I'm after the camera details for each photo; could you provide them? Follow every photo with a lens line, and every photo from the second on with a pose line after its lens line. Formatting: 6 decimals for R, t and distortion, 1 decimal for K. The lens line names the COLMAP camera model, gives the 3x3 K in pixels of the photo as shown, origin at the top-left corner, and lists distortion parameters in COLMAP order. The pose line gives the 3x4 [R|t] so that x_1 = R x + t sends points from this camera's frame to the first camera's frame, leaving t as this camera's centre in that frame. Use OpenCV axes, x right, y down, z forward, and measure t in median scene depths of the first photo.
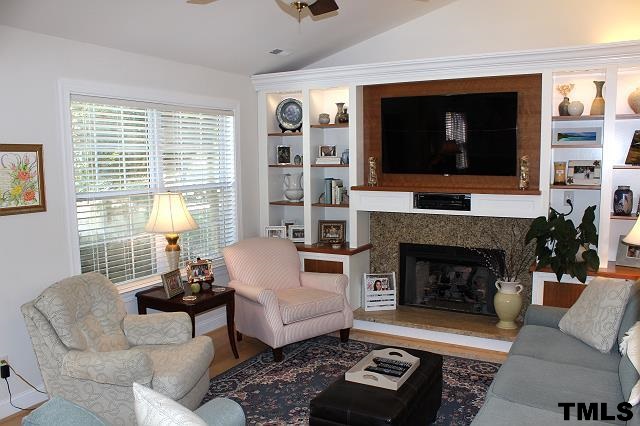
lens RADIAL K [[550.8, 0, 343.9], [0, 550.8, 221.2], [0, 0, 1]] dist [-0.068448, 0.039629]
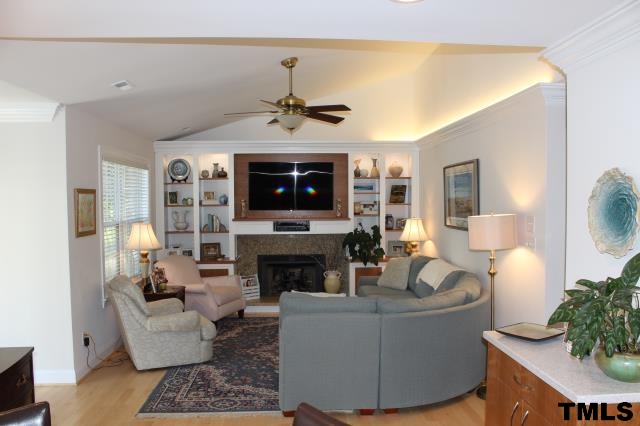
lens RADIAL K [[550.8, 0, 318.2], [0, 550.8, 213.2], [0, 0, 1]] dist [-0.068448, 0.039629]
pose [[0.859283, -0.010918, 0.511384, -0.571518], [0.059326, 0.995152, -0.078440, 0.056871], [-0.508048, 0.097740, 0.855765, -0.434852]]
